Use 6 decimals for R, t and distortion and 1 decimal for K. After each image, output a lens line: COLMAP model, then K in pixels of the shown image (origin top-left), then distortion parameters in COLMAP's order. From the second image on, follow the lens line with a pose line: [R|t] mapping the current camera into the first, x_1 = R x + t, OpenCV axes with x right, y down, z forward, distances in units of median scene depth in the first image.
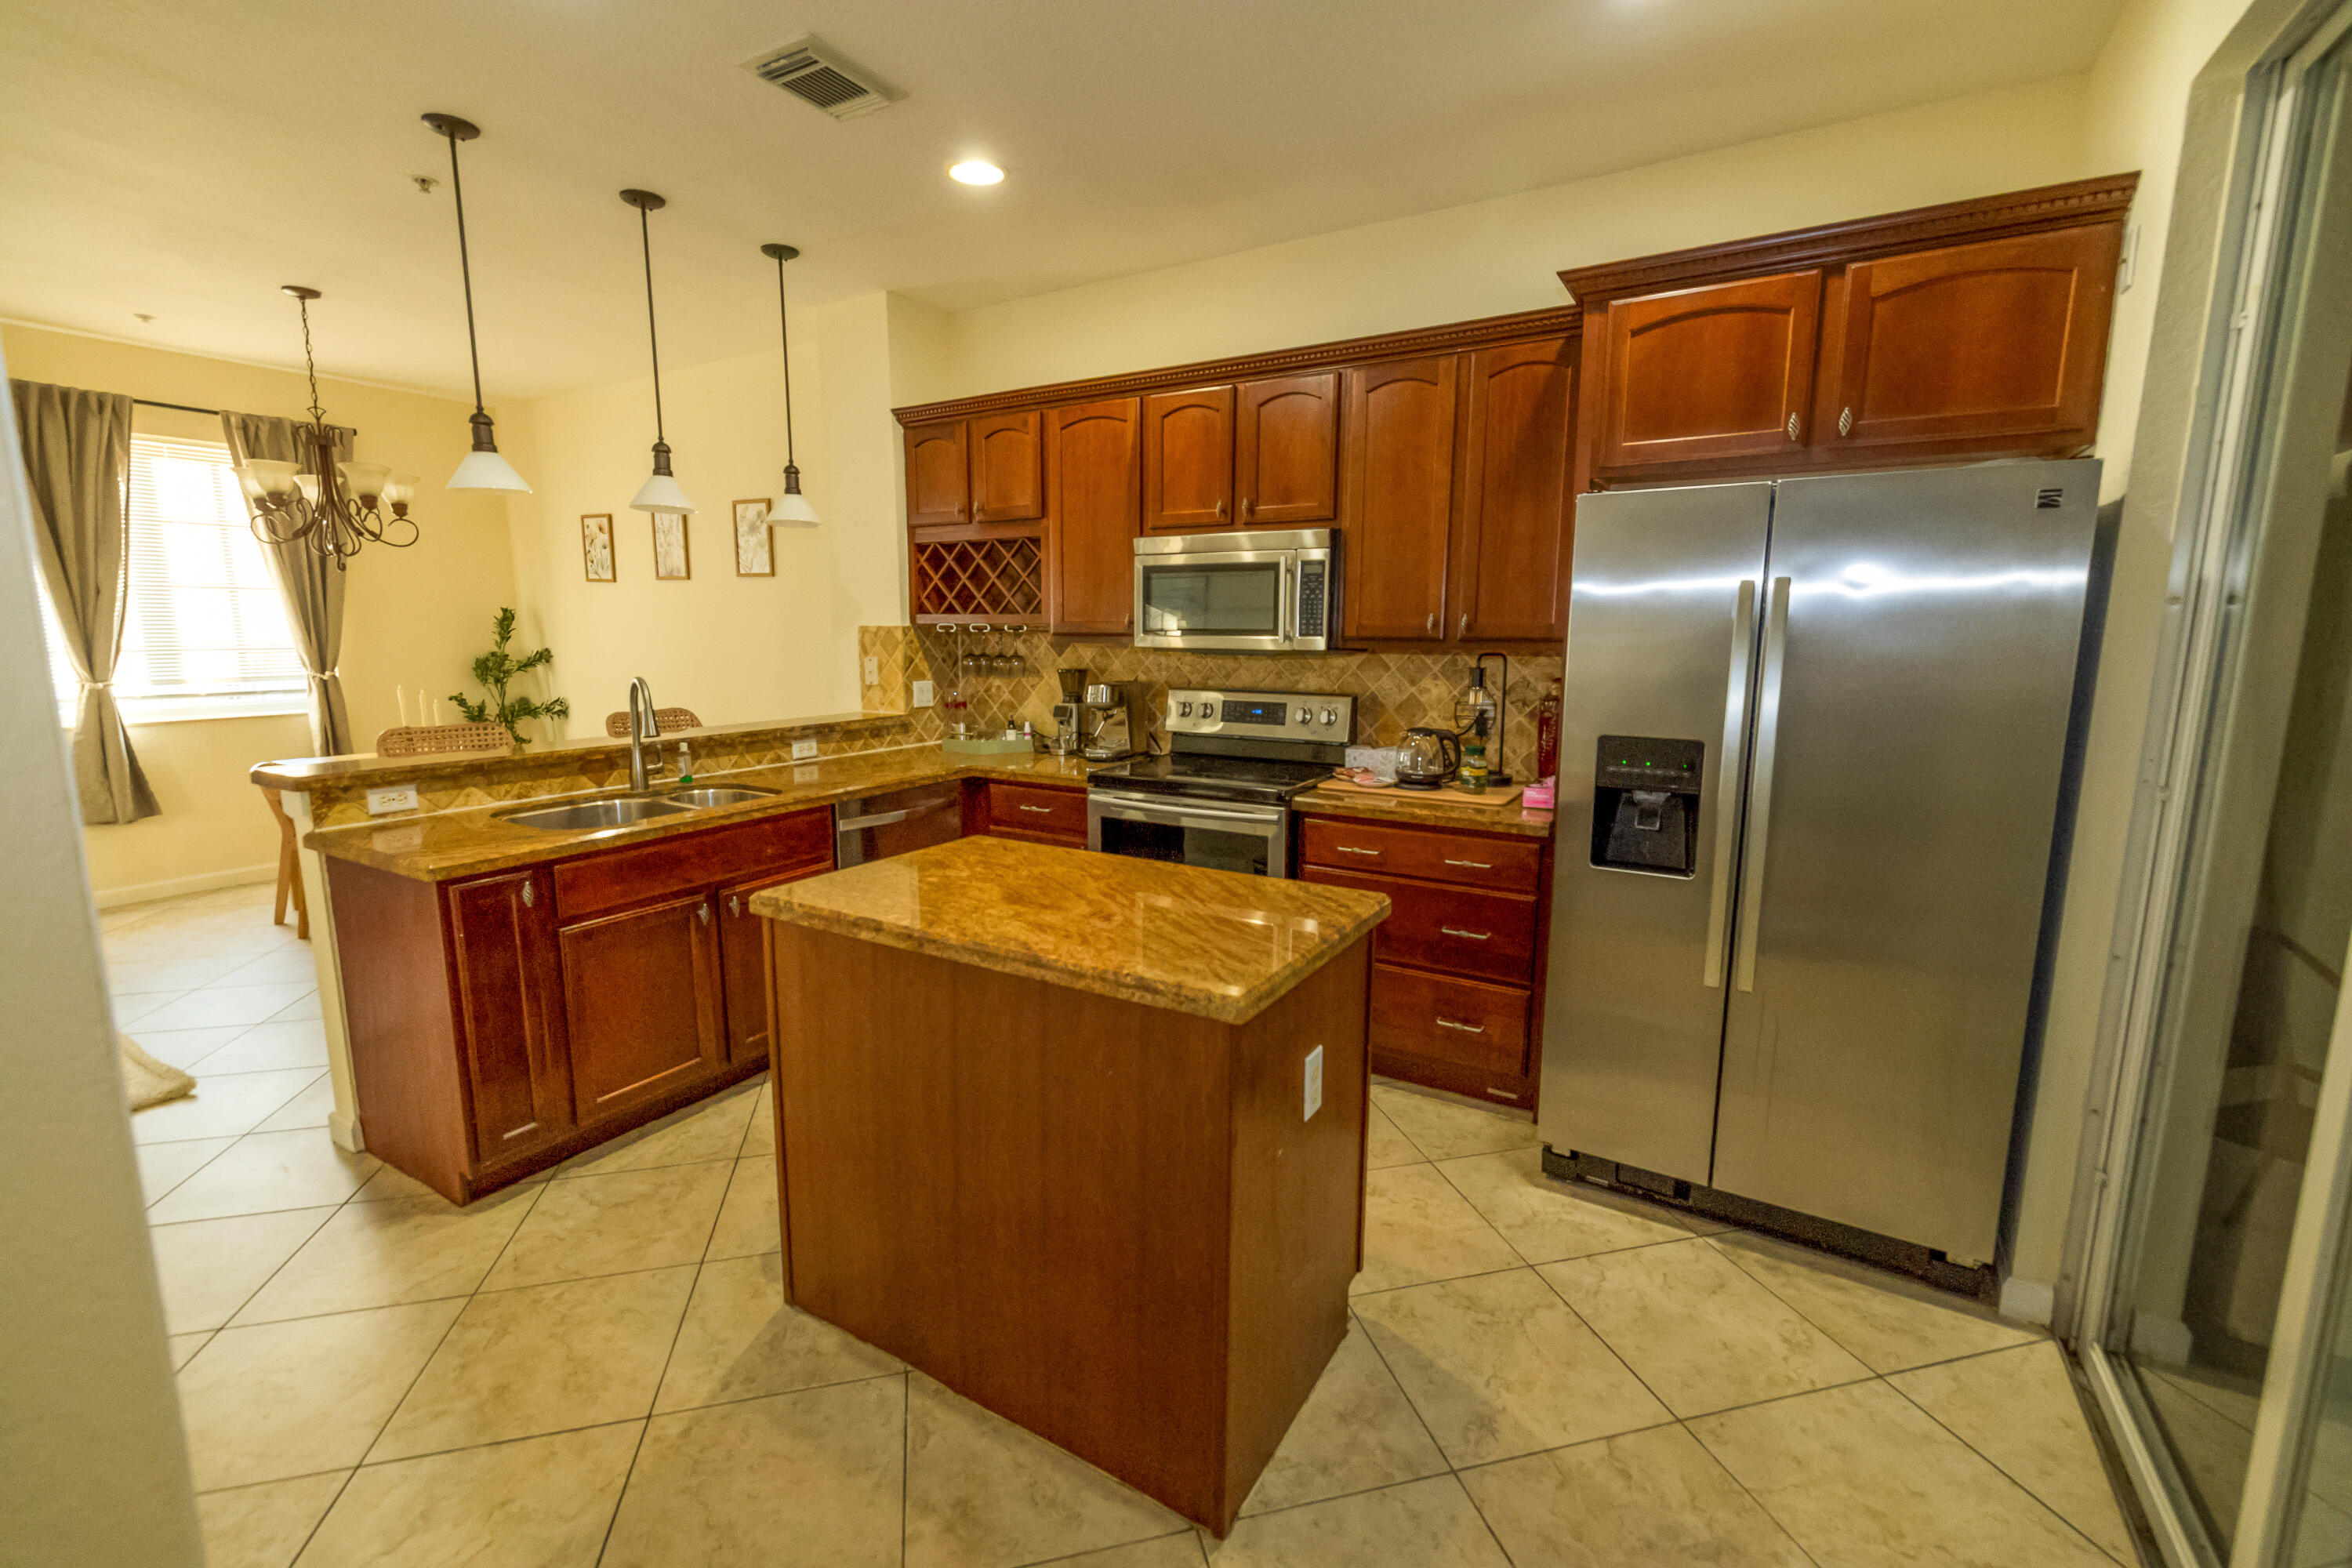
lens RADIAL K [[986.7, 0, 1161.1], [0, 986.7, 777.4], [0, 0, 1]] dist [0.003315, 0.000204]
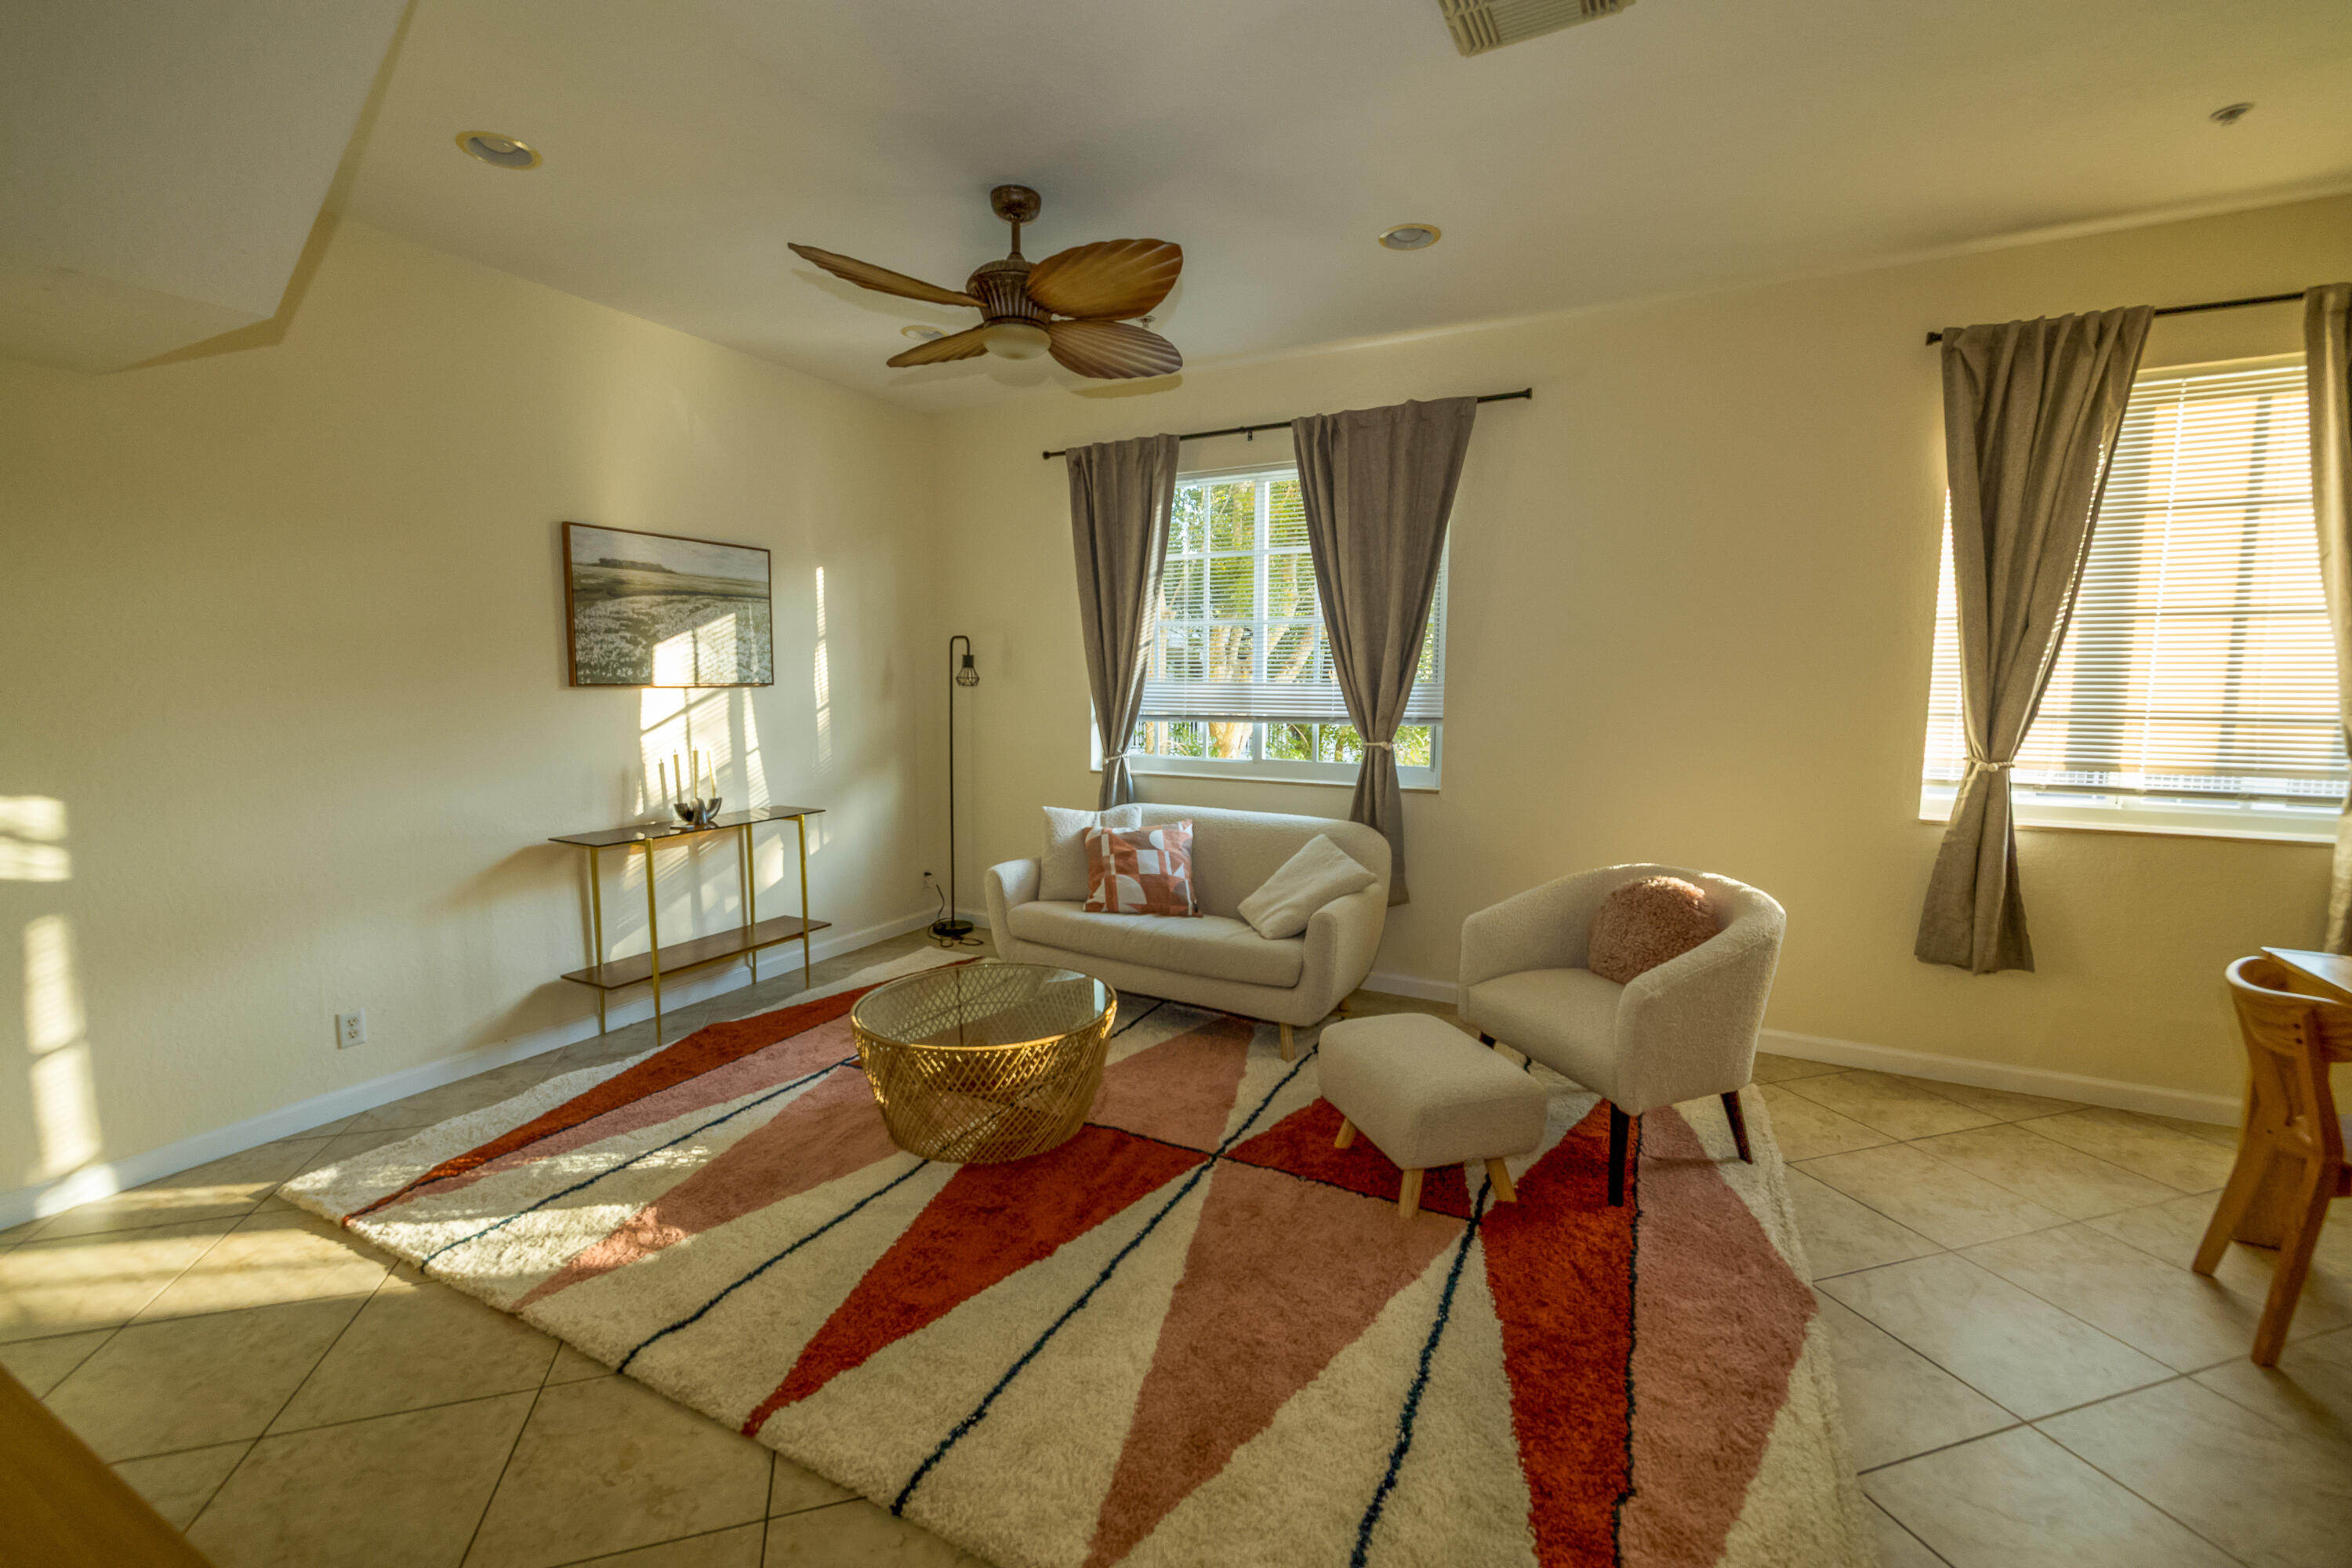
lens RADIAL K [[986.7, 0, 1169.4], [0, 986.7, 774.6], [0, 0, 1]] dist [0.003315, 0.000204]
pose [[0.055741, 0.101538, -0.993269, -0.728947], [-0.158373, 0.983120, 0.091613, -0.099643], [0.985805, 0.152200, 0.070881, 0.671869]]
